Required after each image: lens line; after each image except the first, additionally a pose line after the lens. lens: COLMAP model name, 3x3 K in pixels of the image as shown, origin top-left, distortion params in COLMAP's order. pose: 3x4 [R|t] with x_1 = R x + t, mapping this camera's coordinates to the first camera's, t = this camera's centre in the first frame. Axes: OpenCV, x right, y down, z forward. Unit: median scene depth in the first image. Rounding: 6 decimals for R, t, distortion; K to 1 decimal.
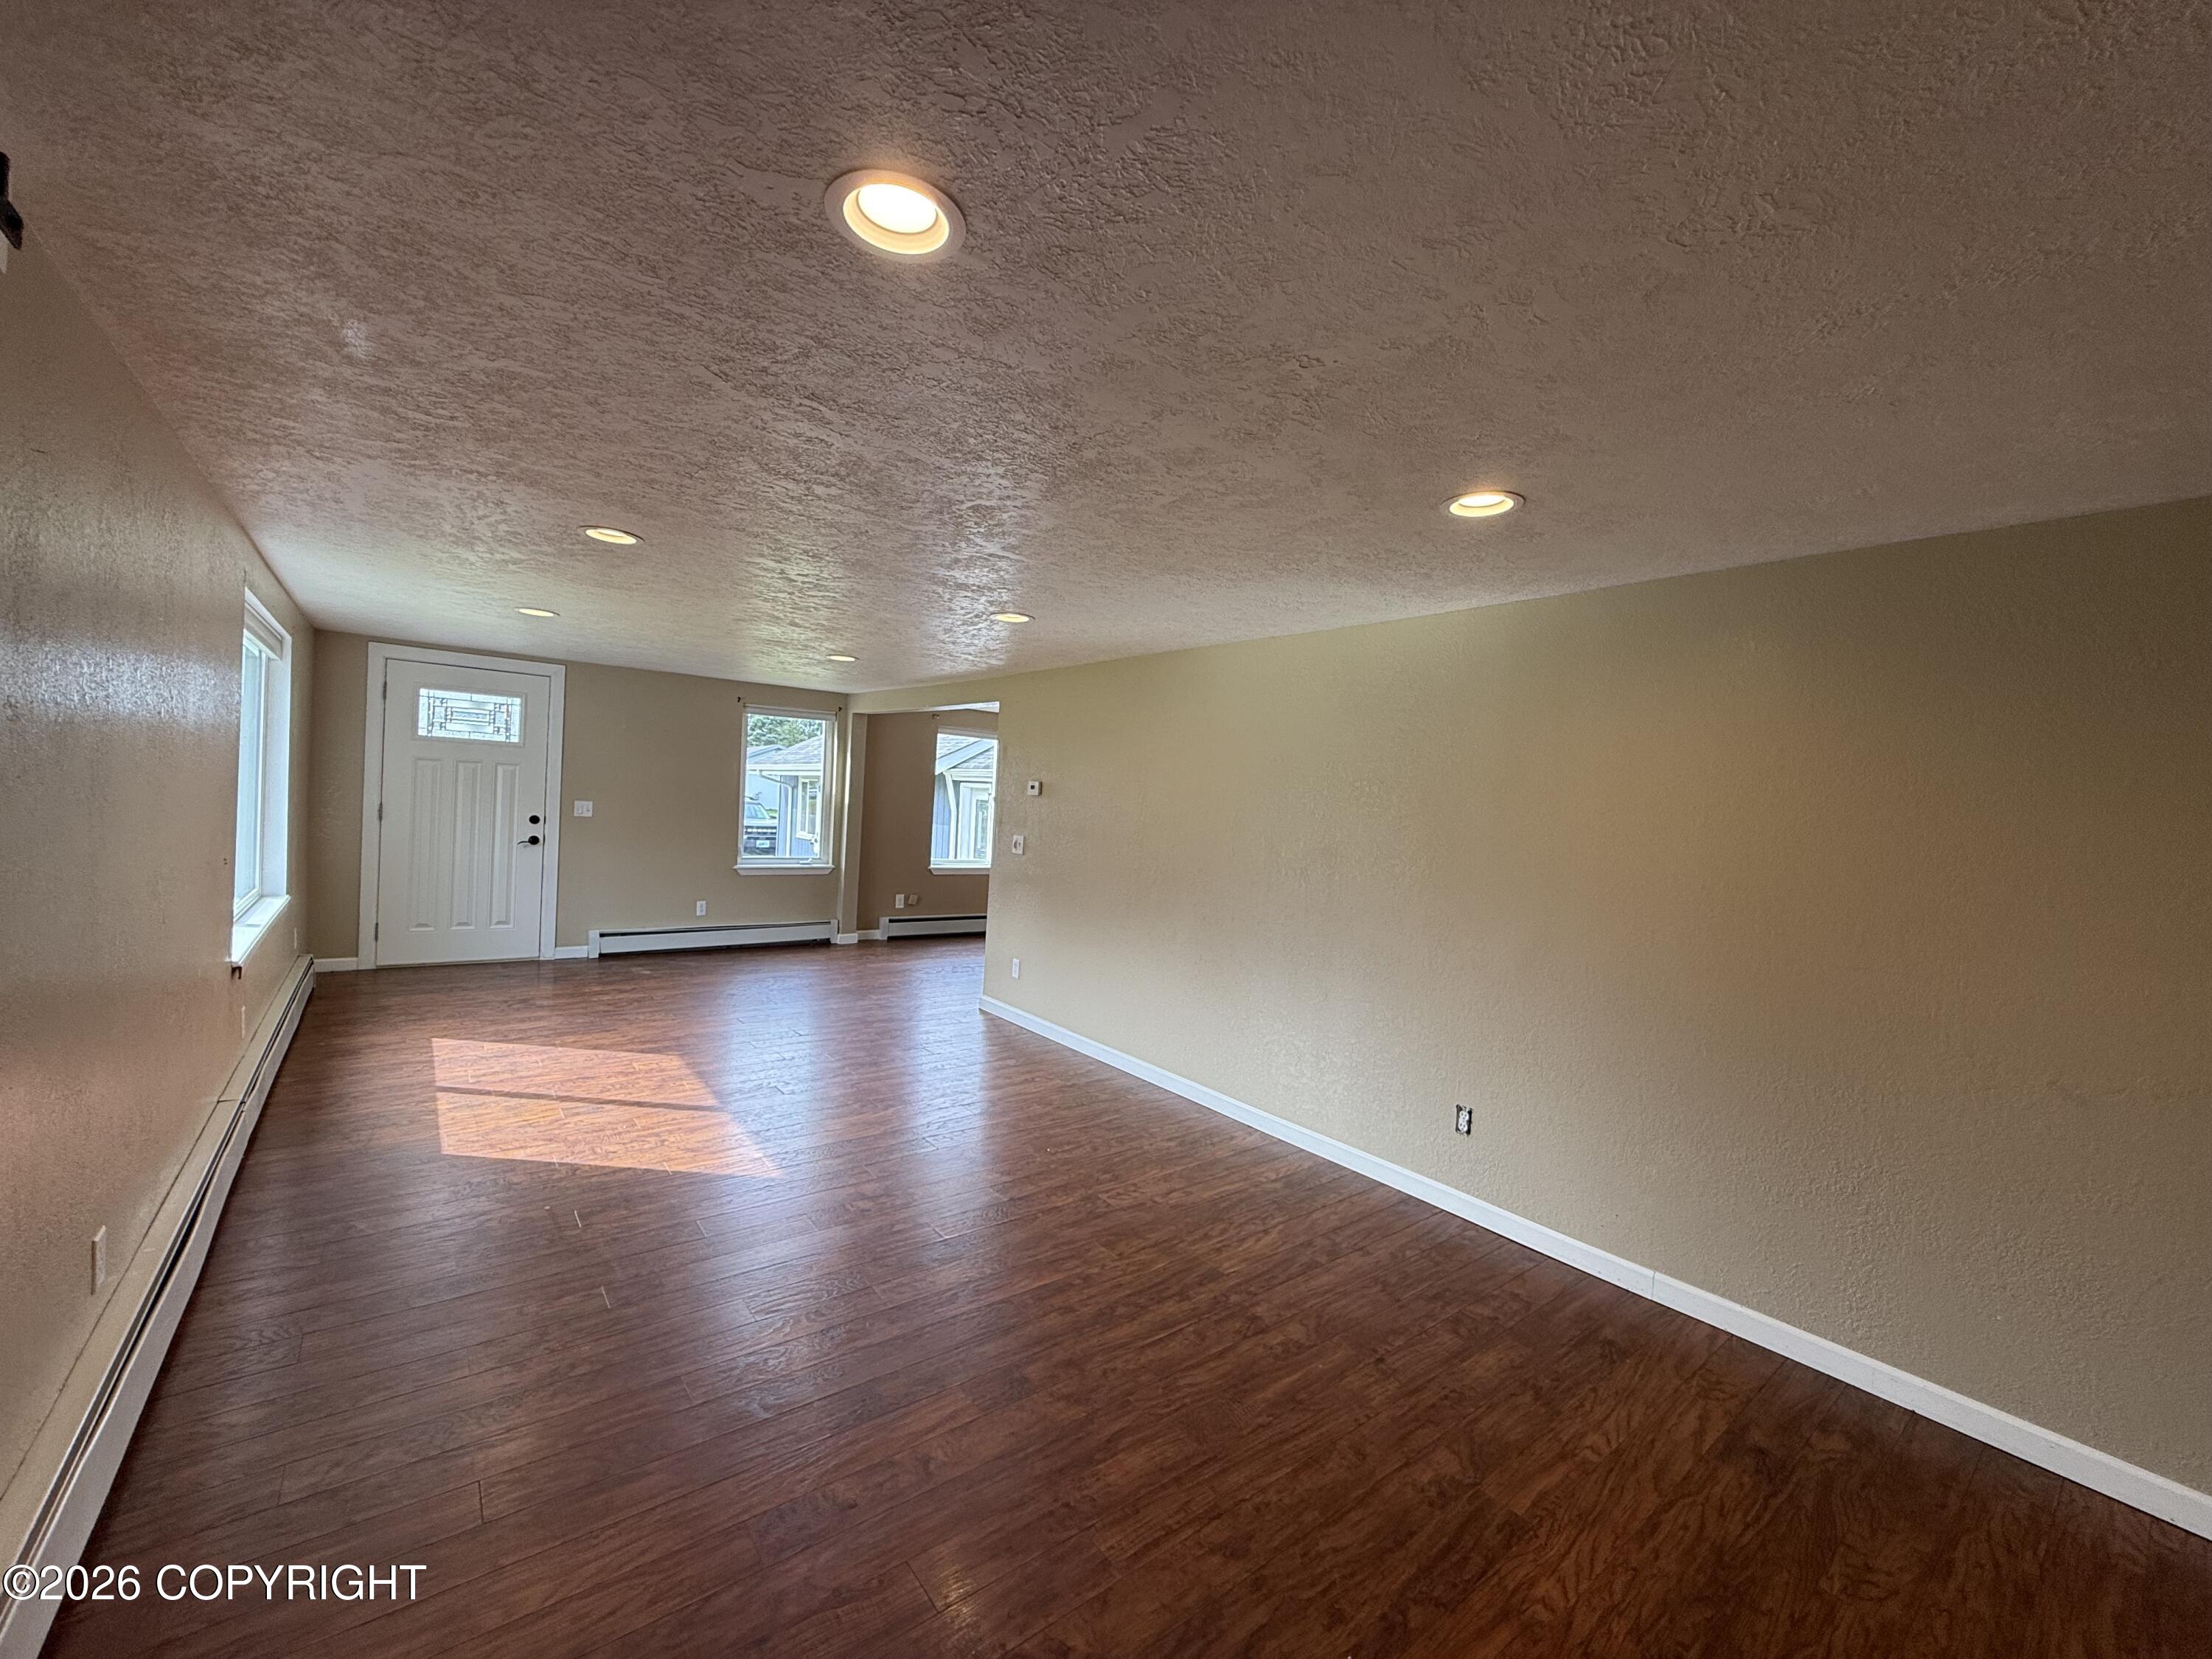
lens RADIAL K [[874.7, 0, 1084.3], [0, 874.7, 827.3], [0, 0, 1]] dist [-0.000536, 0.000039]
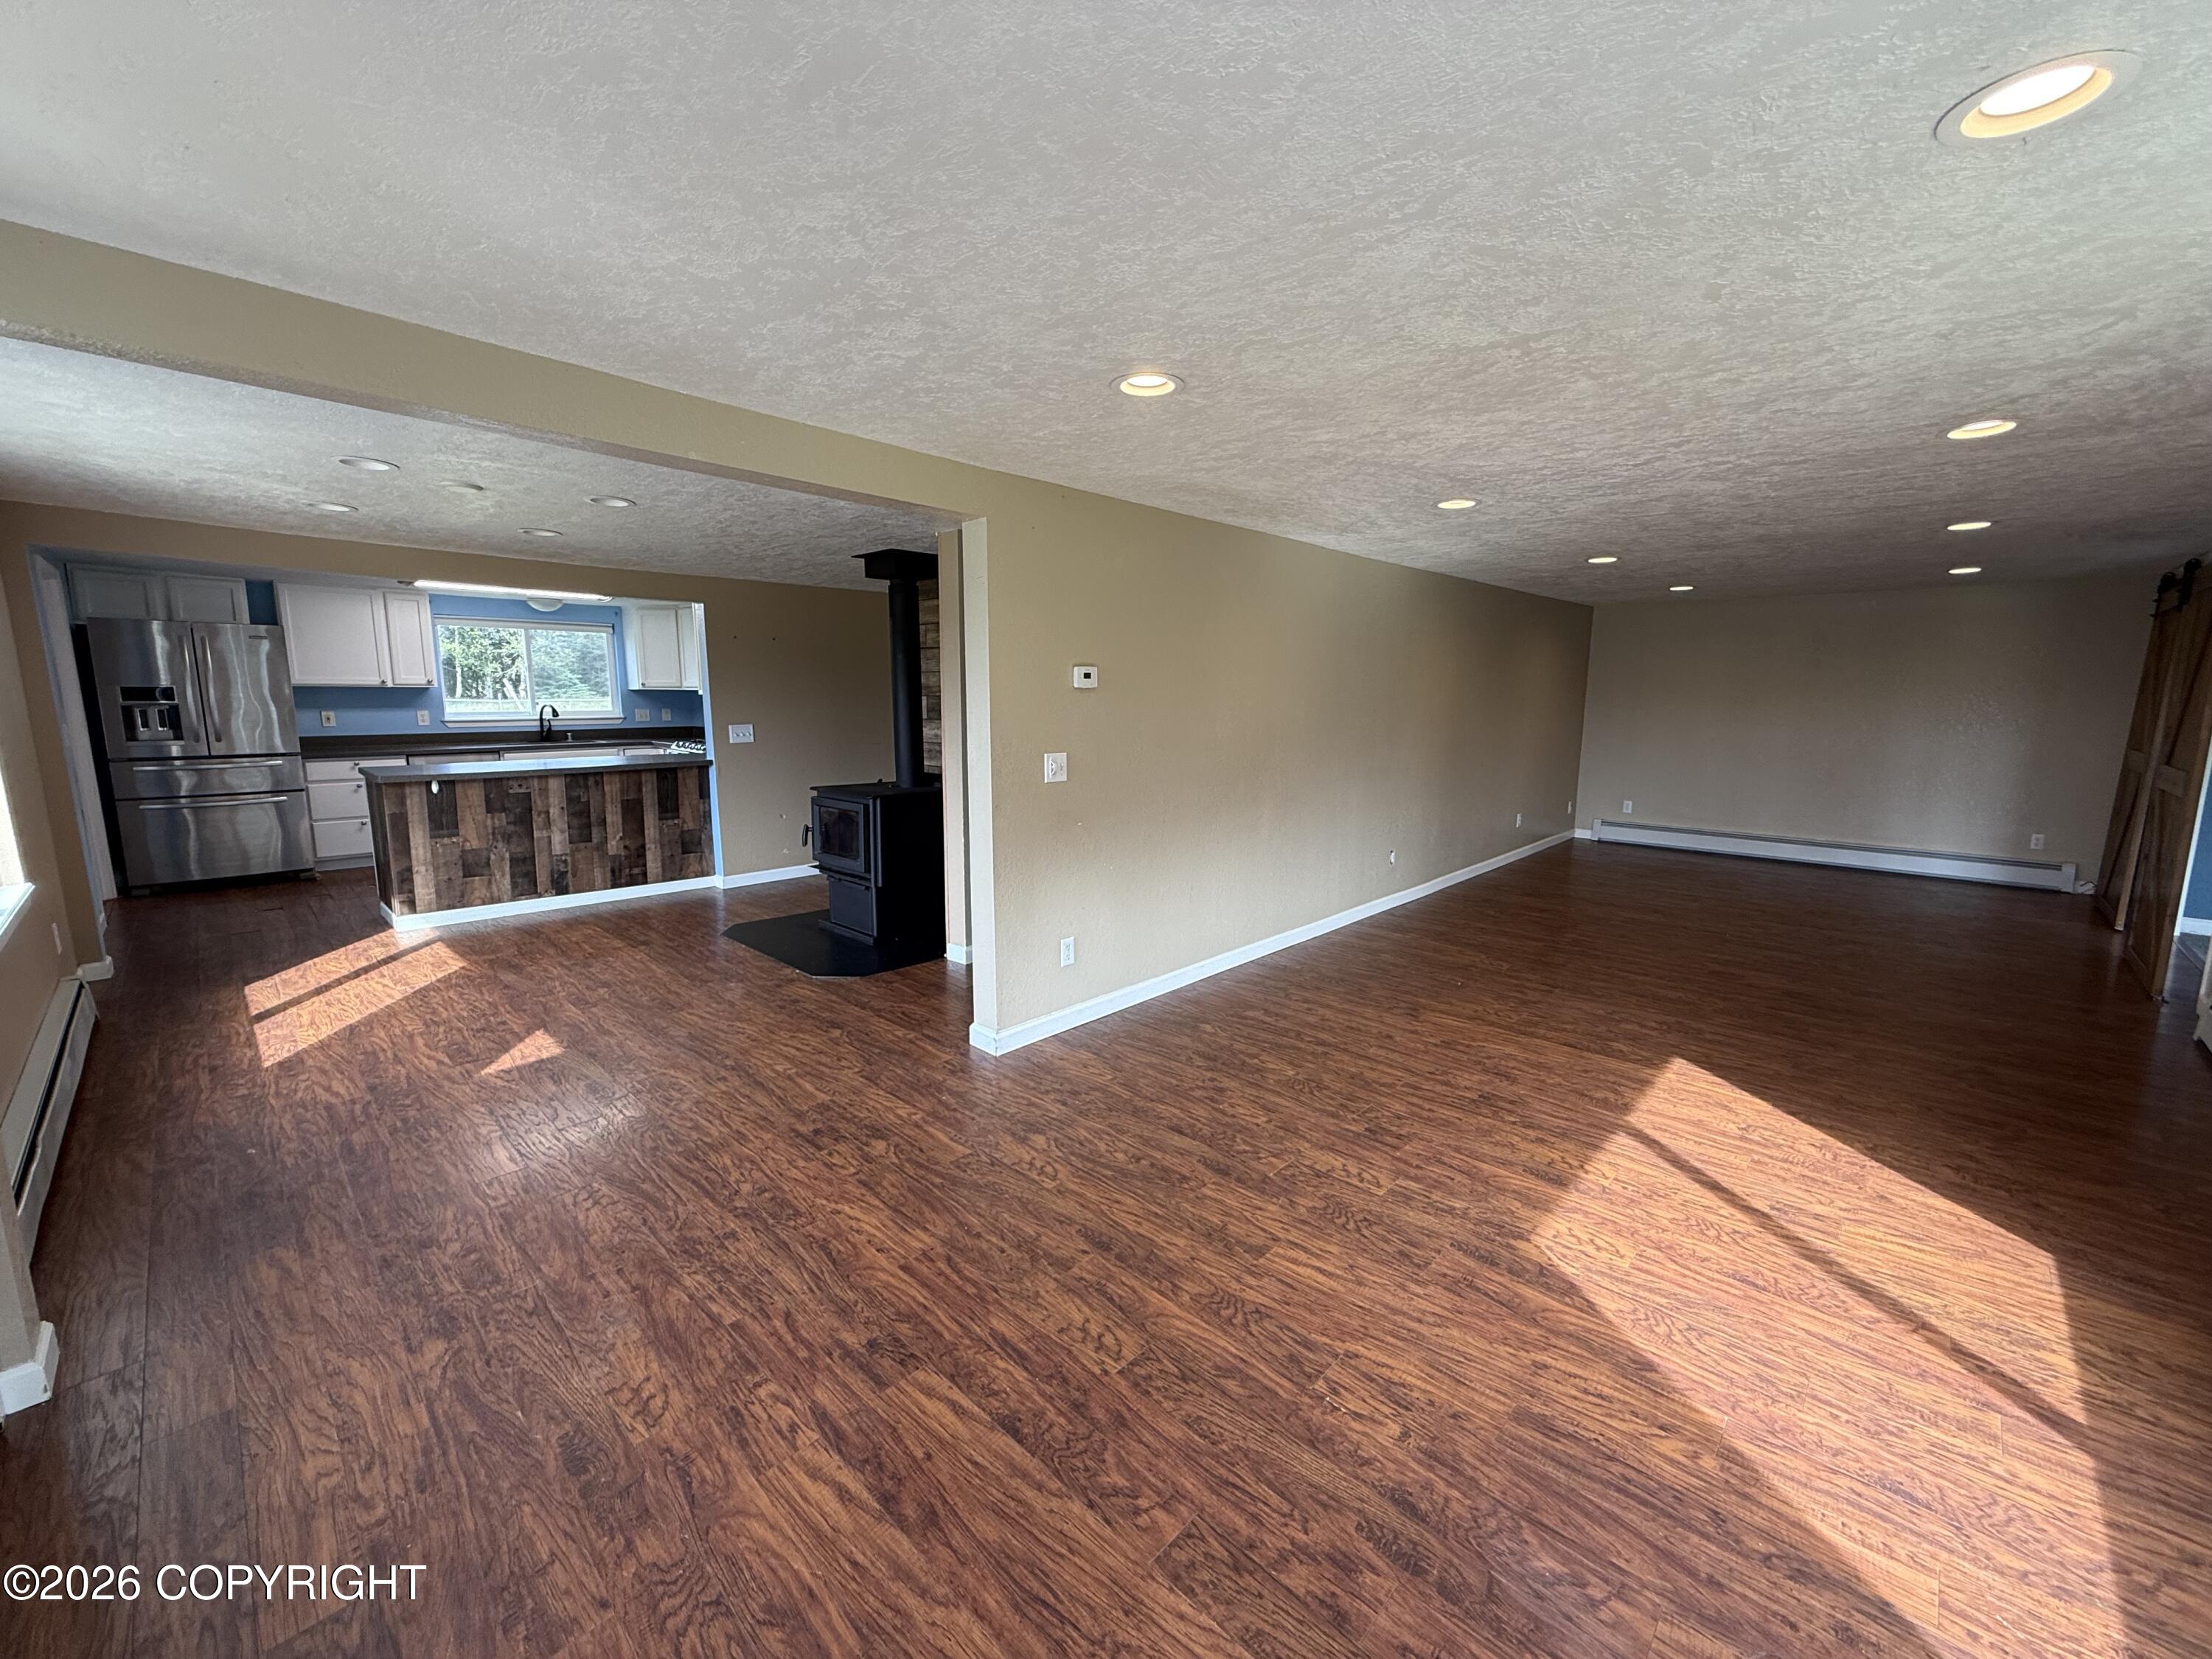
lens RADIAL K [[882.8, 0, 1099.0], [0, 882.8, 826.1], [0, 0, 1]] dist [-0.001331, 0.000439]
pose [[-0.149911, -0.205701, 0.967065, -1.038239], [0.015359, 0.977515, 0.210305, -0.106985], [-0.988580, 0.046380, -0.143381, 1.552253]]
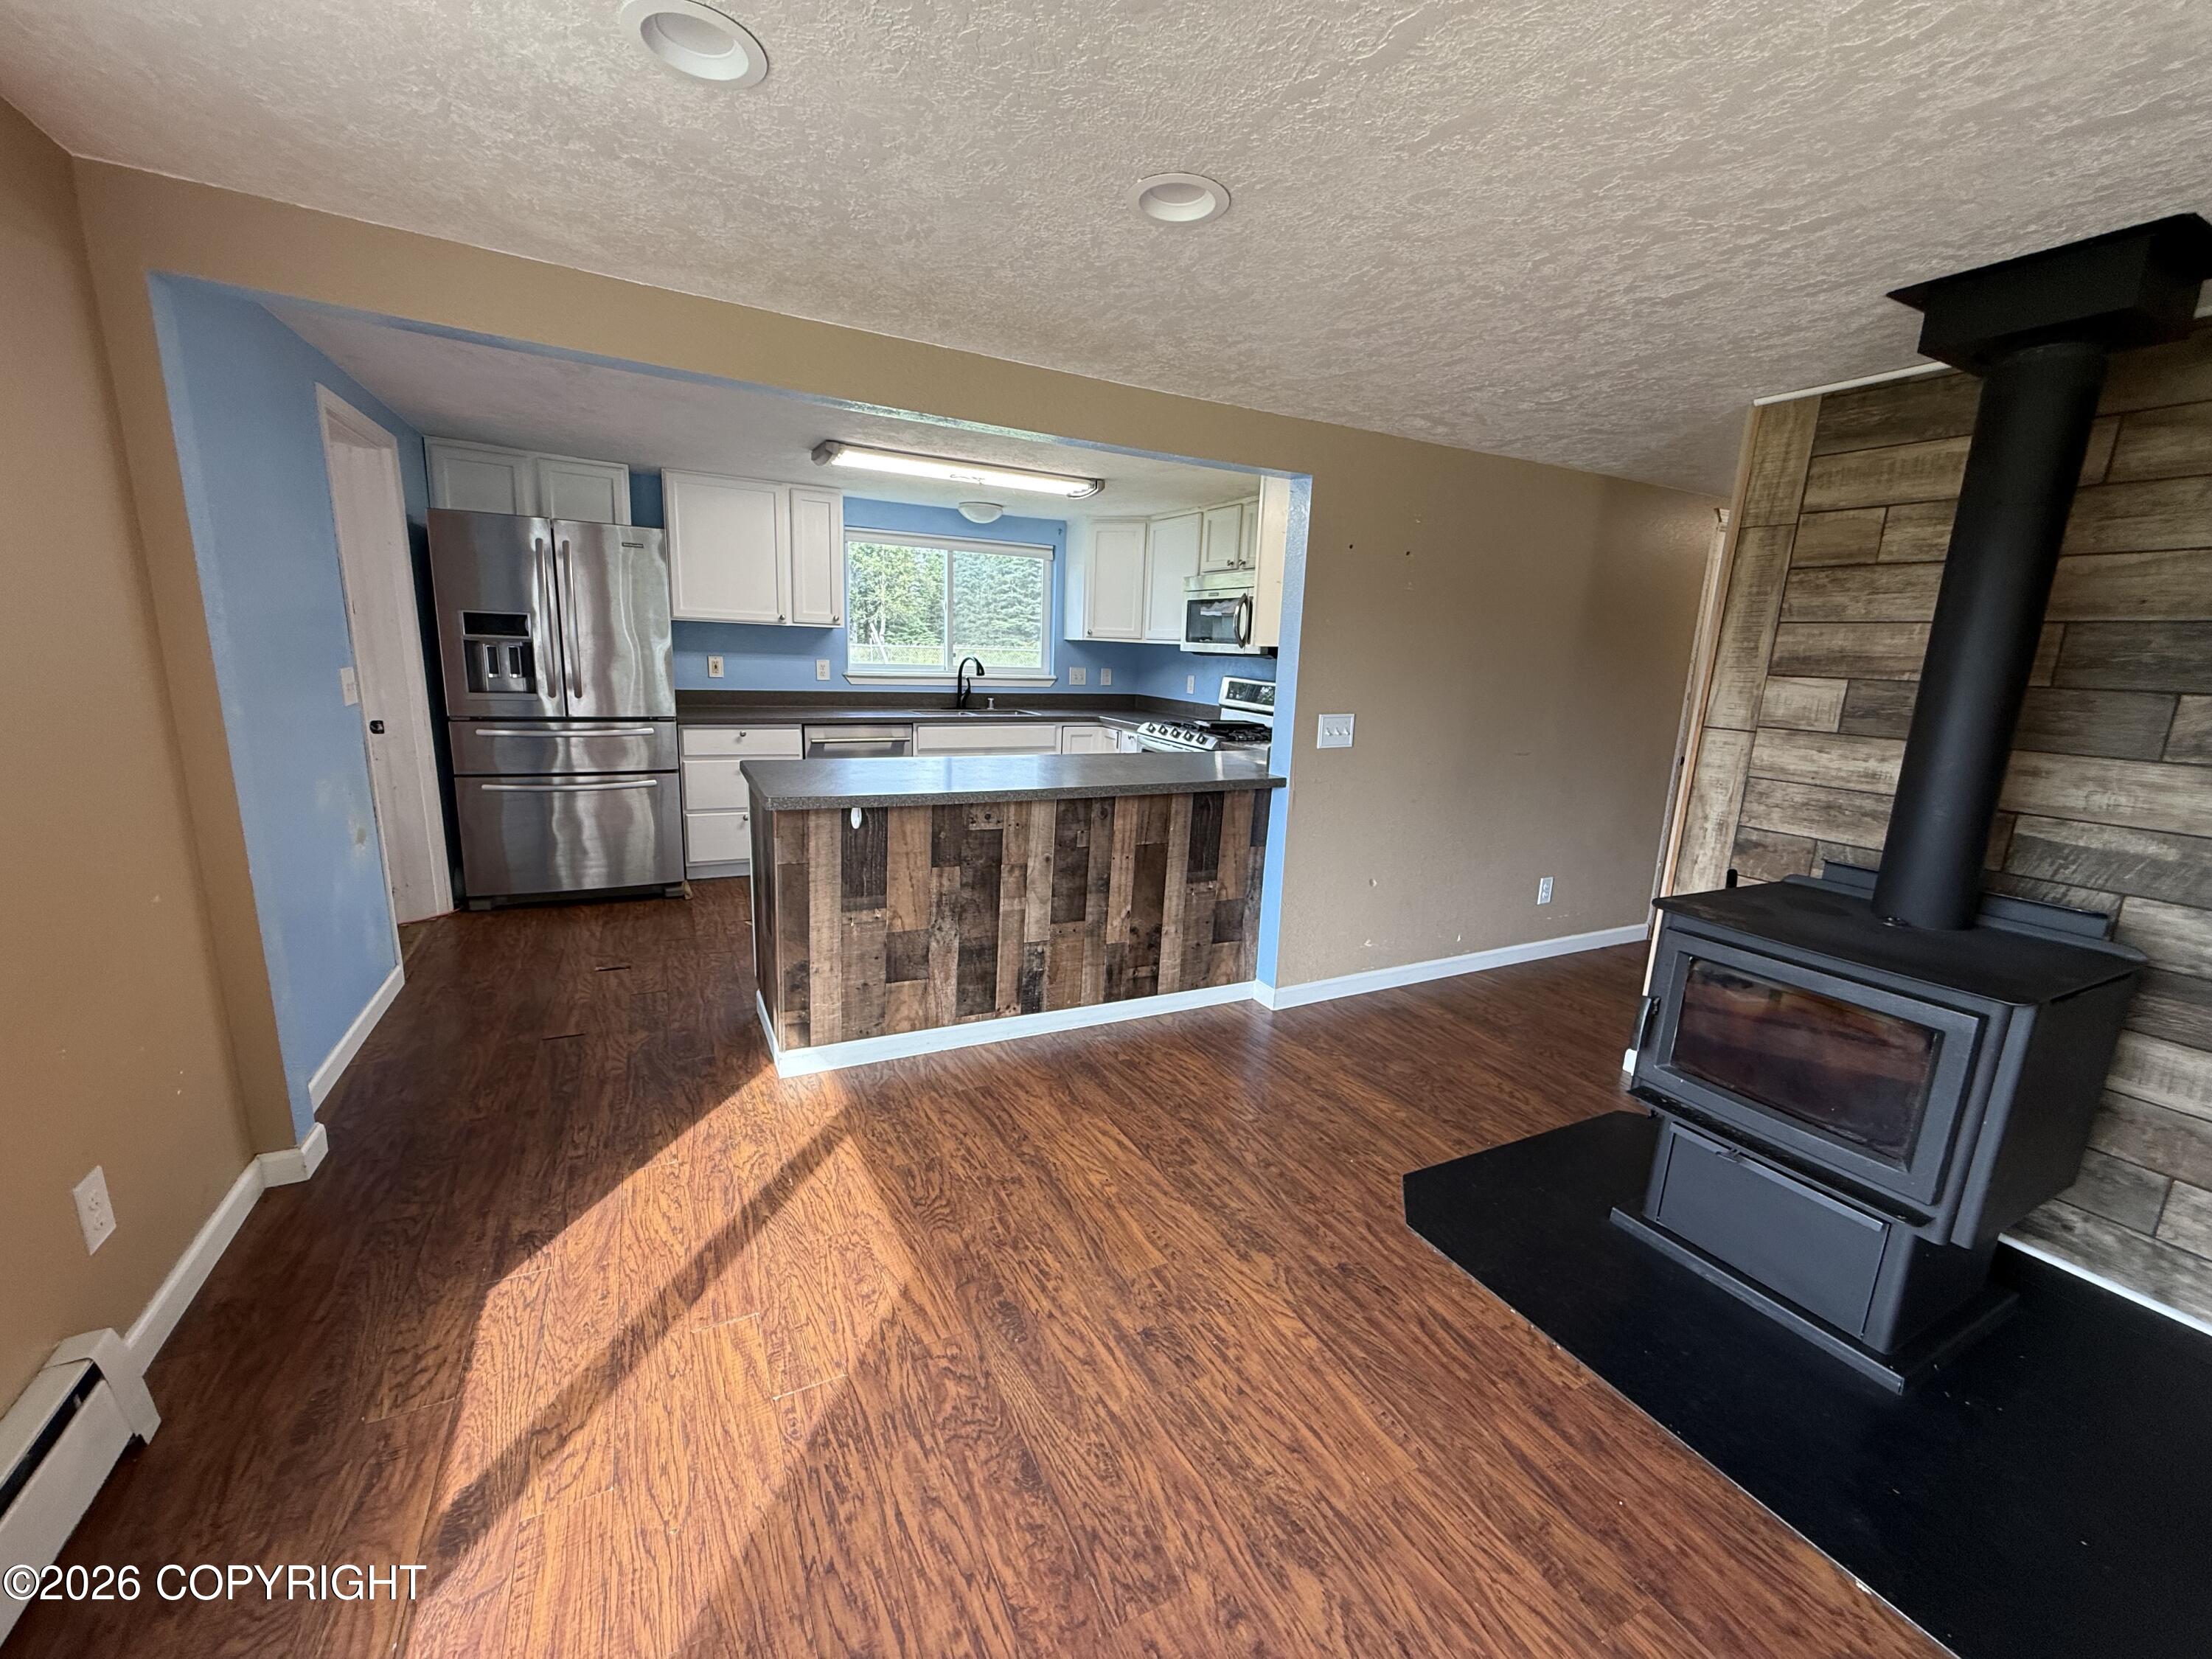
lens RADIAL K [[882.8, 0, 1097.4], [0, 882.8, 825.9], [0, 0, 1]] dist [0.000026, 0.000571]
pose [[0.181931, -0.247363, 0.951689, -0.192955], [-0.001257, 0.967782, 0.251786, -0.068272], [-0.983310, -0.047004, 0.175759, 2.054415]]
